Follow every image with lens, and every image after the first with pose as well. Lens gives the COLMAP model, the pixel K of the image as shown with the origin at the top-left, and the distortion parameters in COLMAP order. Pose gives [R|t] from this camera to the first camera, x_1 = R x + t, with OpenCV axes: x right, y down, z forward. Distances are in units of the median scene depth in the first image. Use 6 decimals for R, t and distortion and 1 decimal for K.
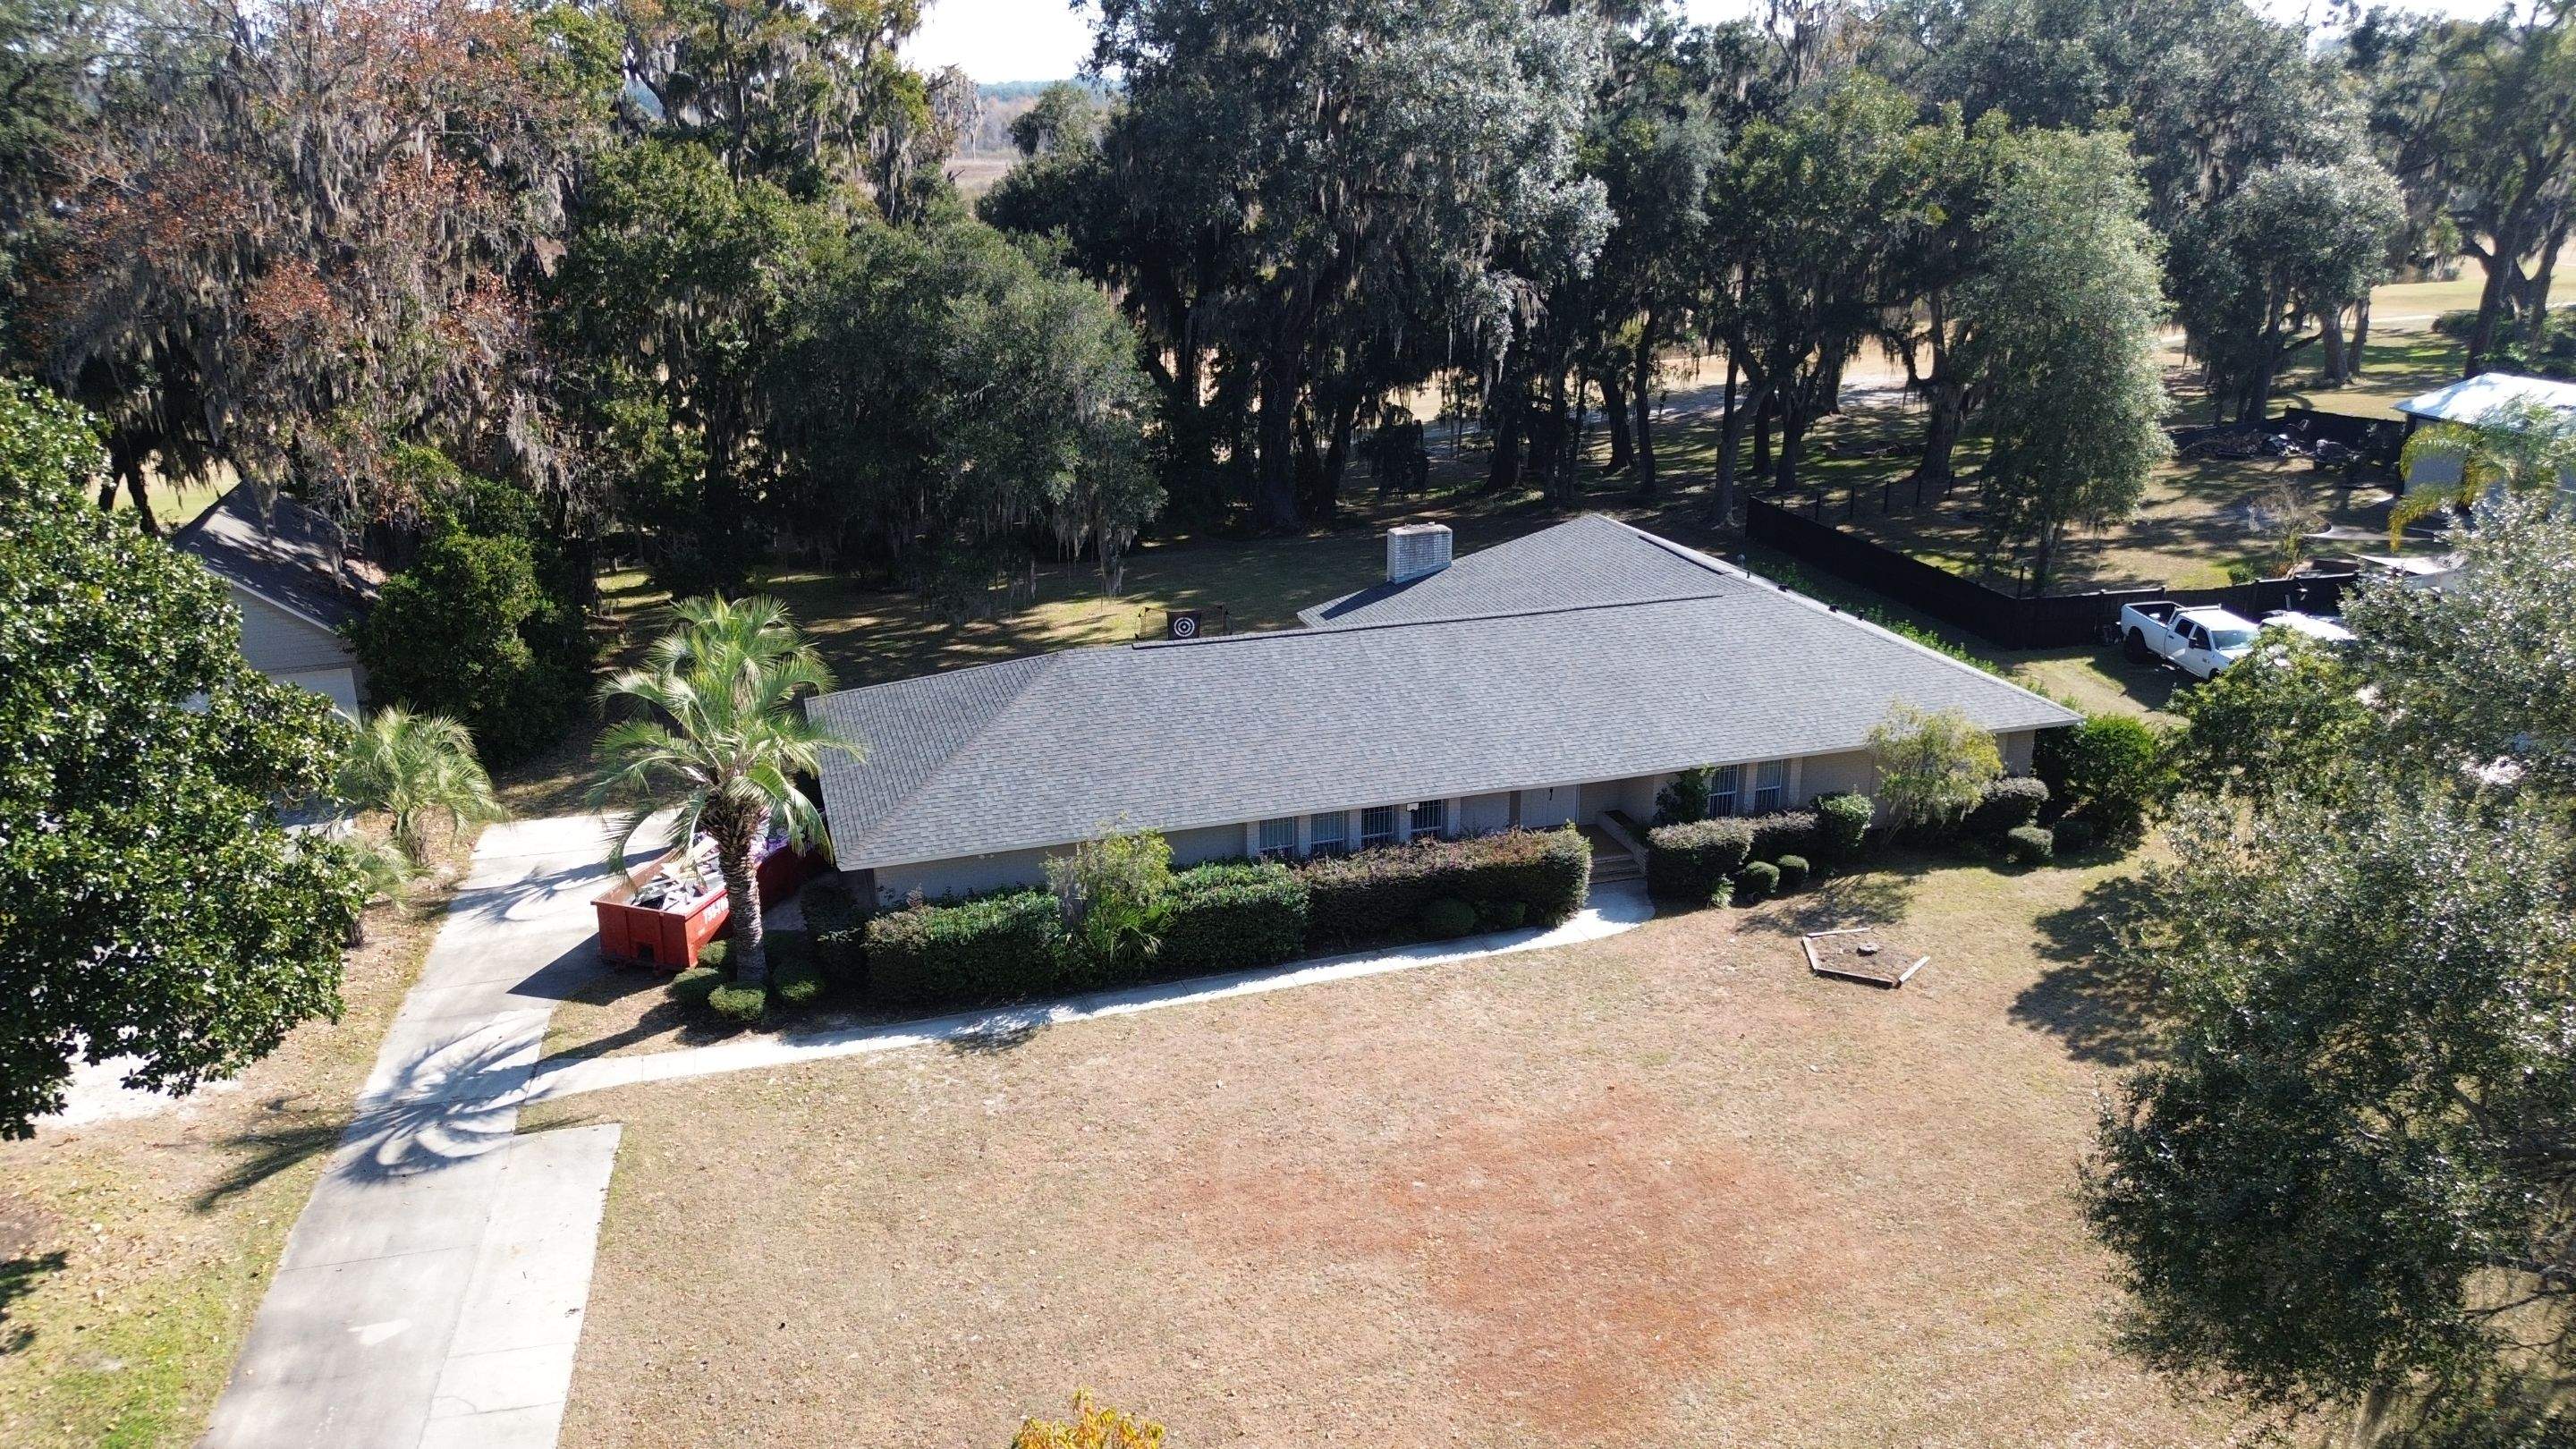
lens RADIAL K [[1821.1, 0, 1301.5], [0, 1821.1, 715.9], [0, 0, 1]] dist [0.064186, -0.063691]
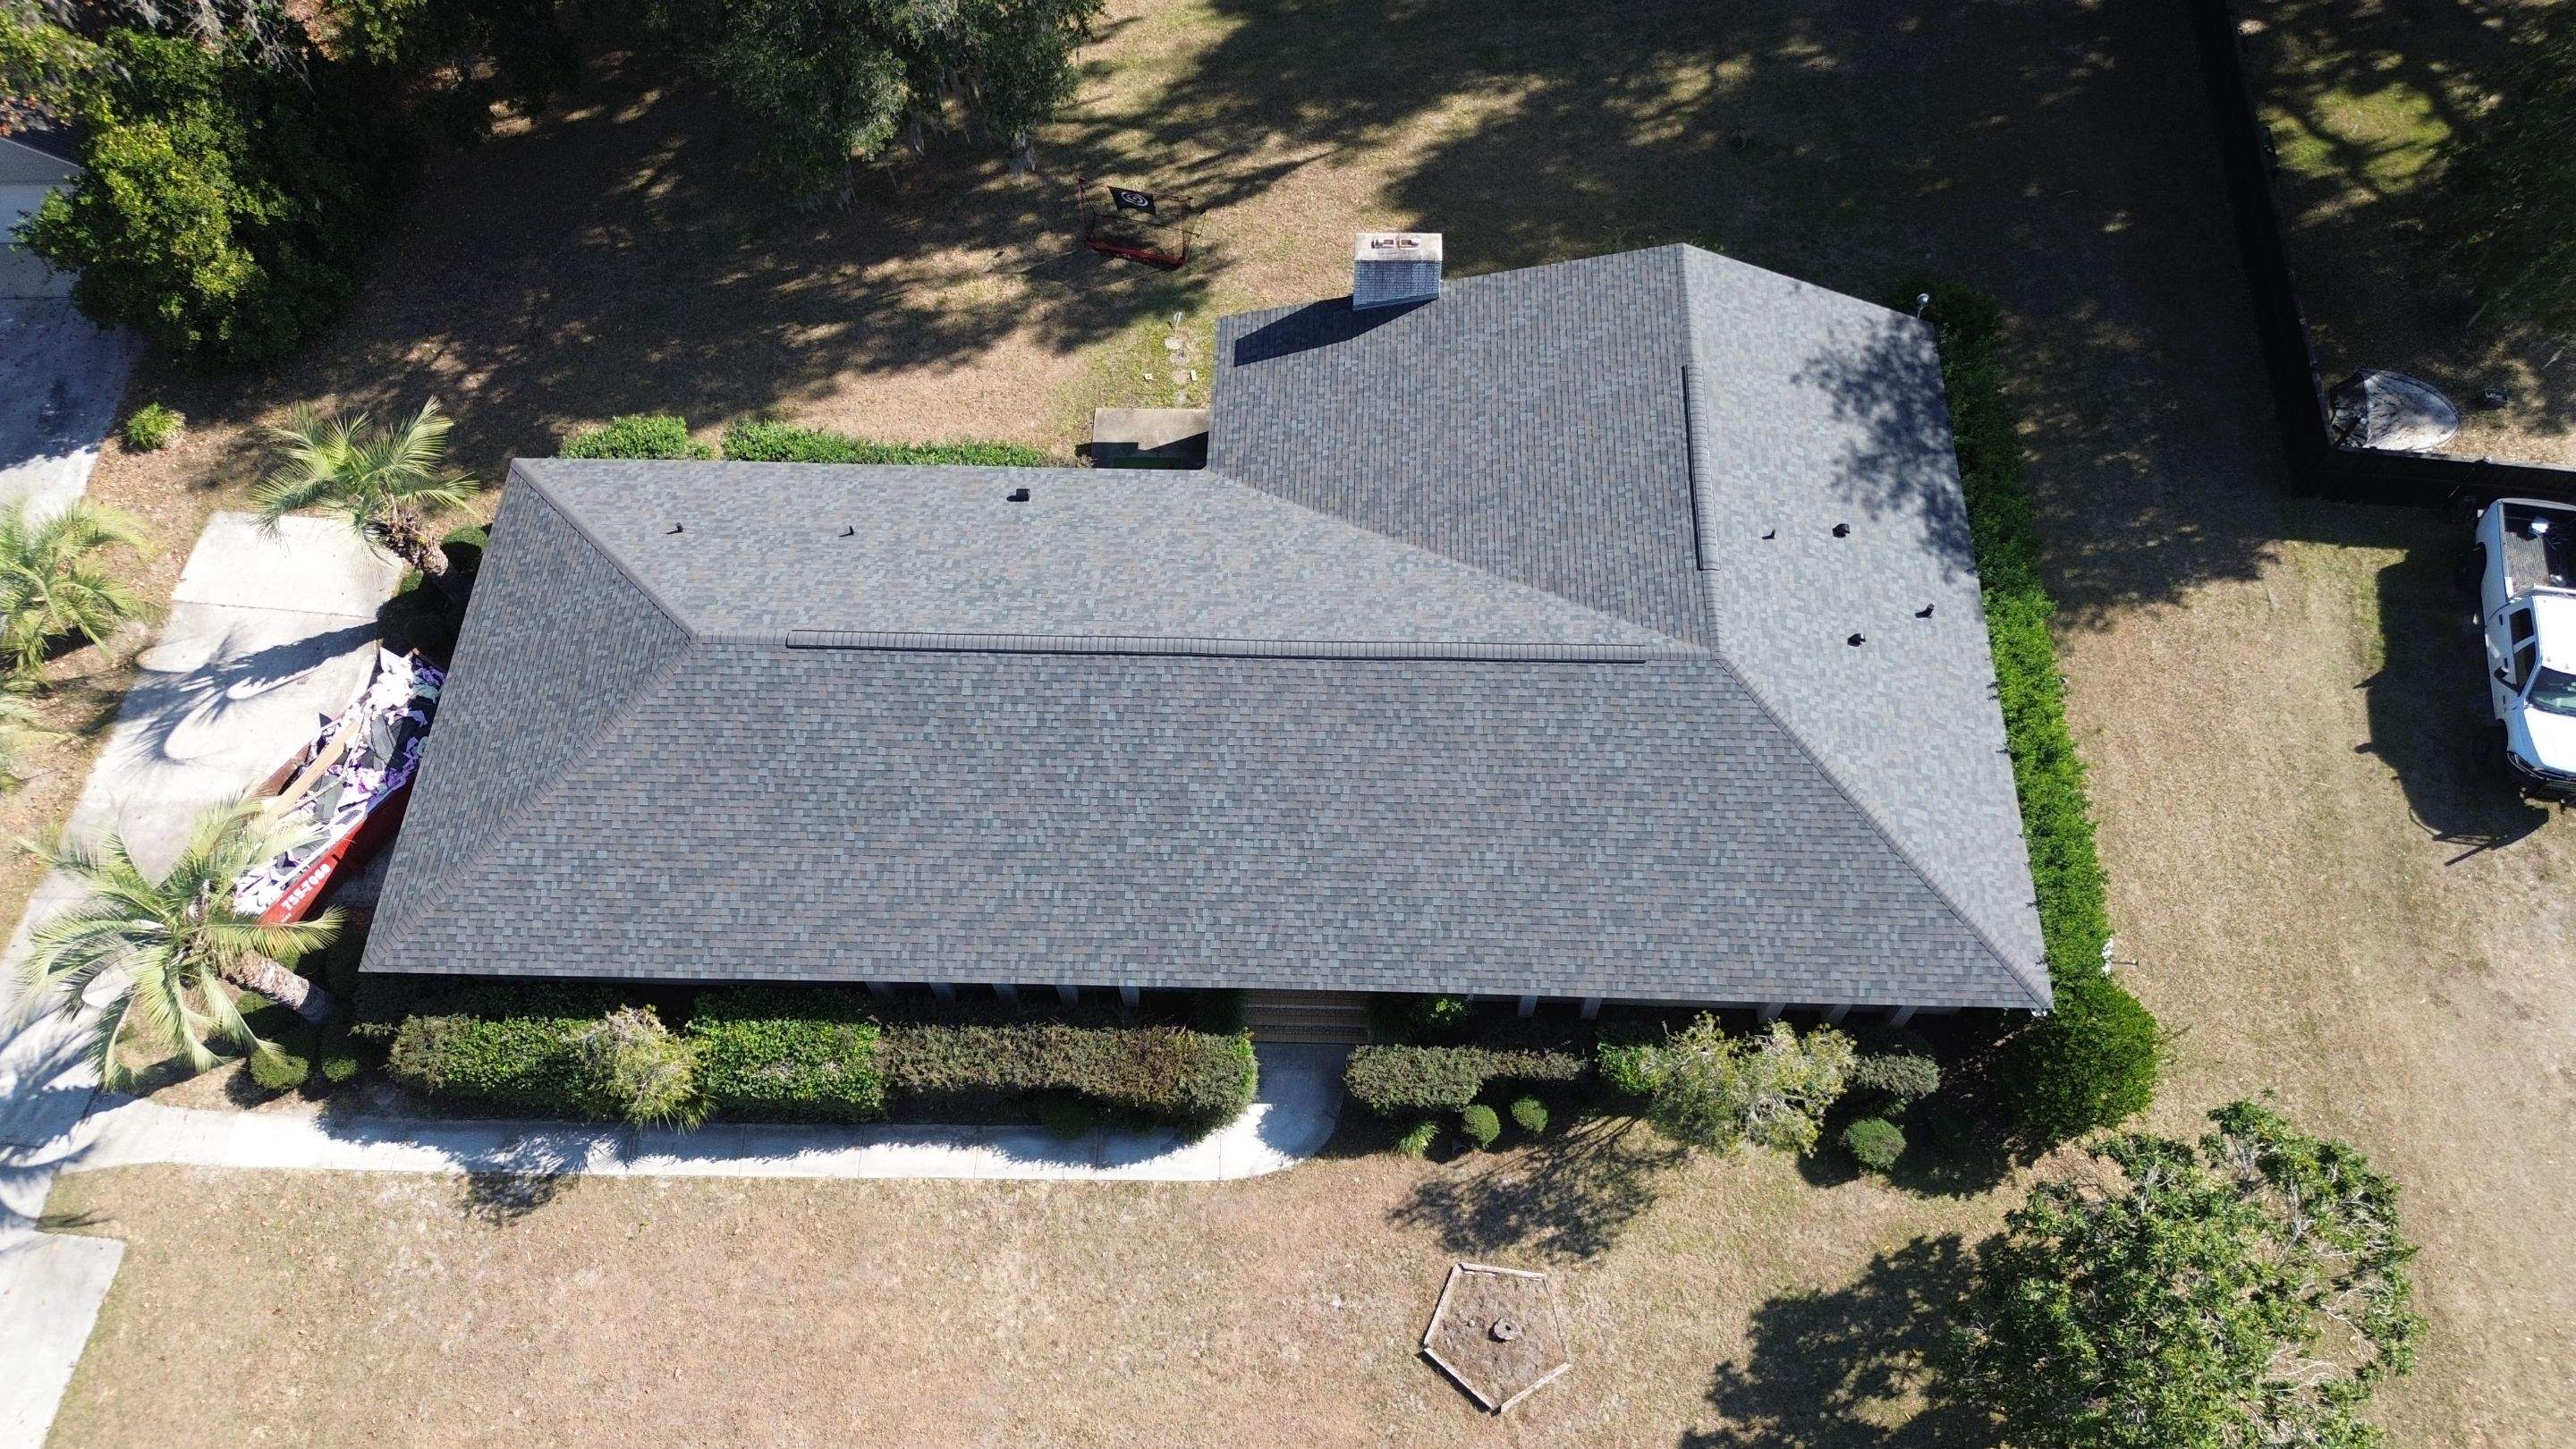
lens RADIAL K [[1842.1, 0, 1311.7], [0, 1842.1, 706.8], [0, 0, 1]] dist [0.077726, -0.071193]
pose [[0.944450, 0.276885, -0.177057, 0.294200], [-0.088943, 0.733960, 0.673344, -0.630443], [0.316392, -0.620191, 0.717815, 0.537942]]
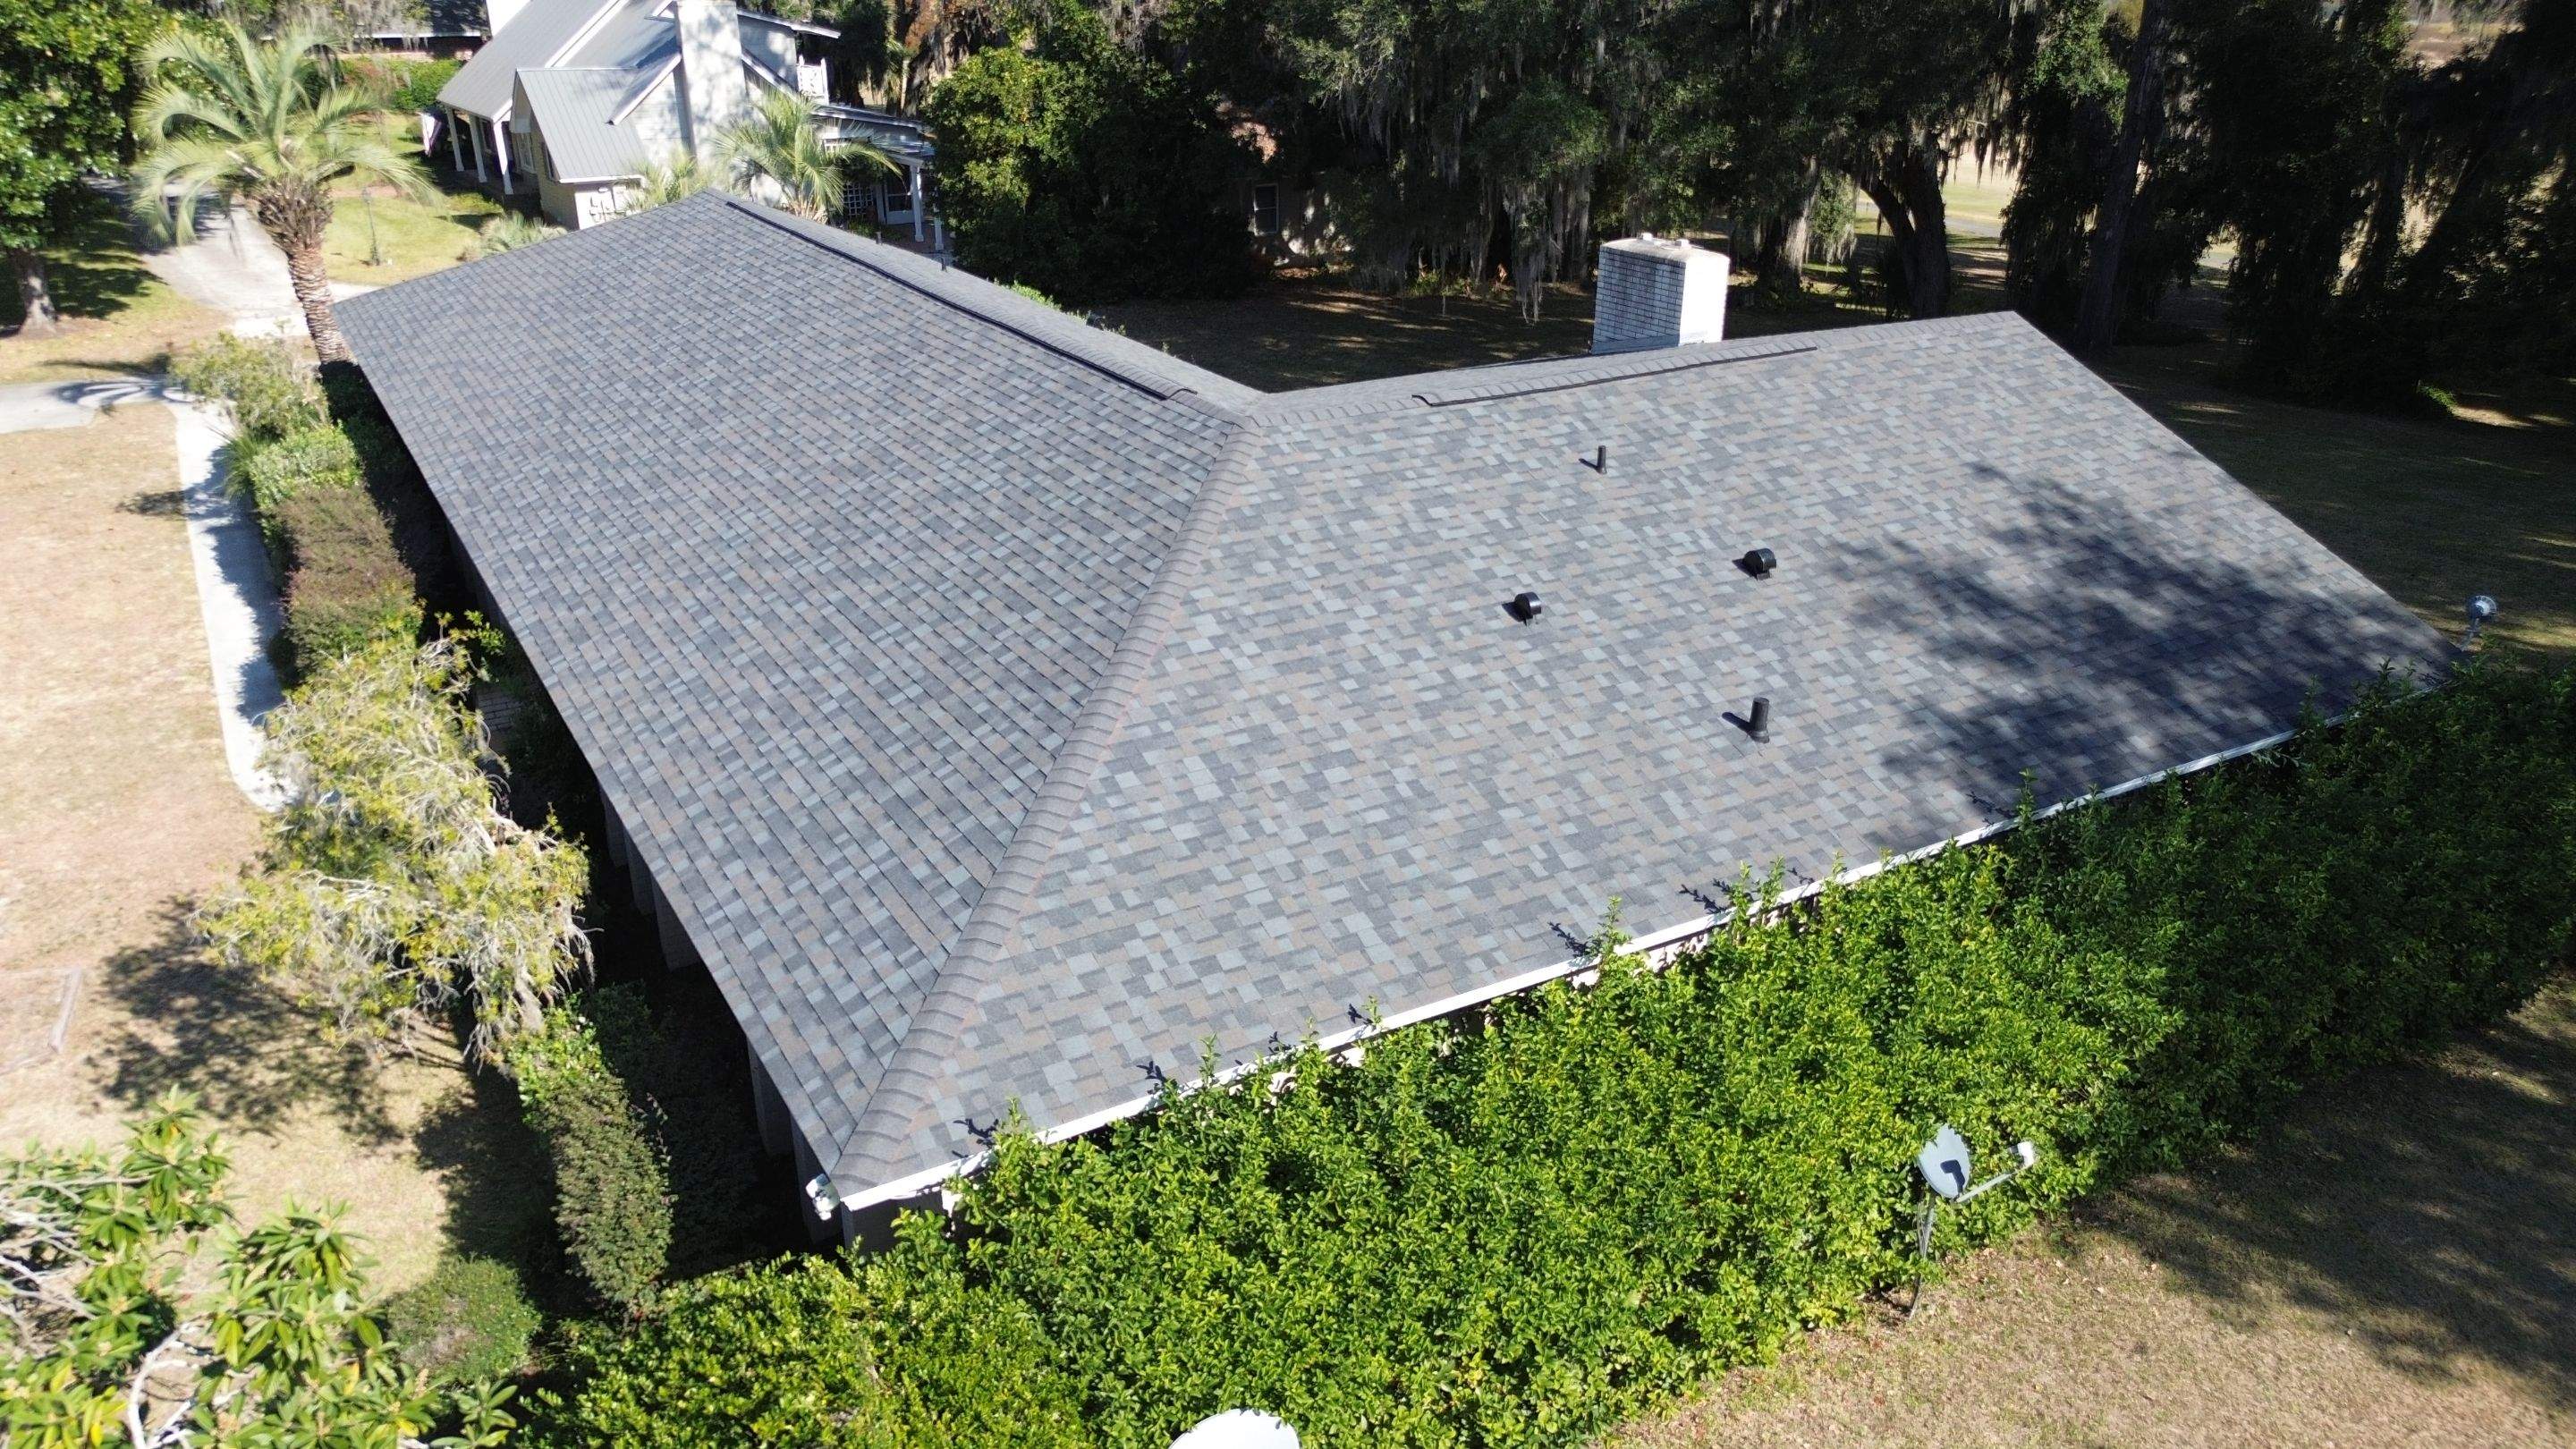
lens RADIAL K [[1821.1, 0, 1301.5], [0, 1821.1, 715.9], [0, 0, 1]] dist [0.064186, -0.063691]
pose [[0.226568, 0.374008, -0.899325, 0.719364], [-0.308900, 0.903262, 0.297824, -0.152000], [0.923714, 0.210324, 0.320182, 1.127236]]
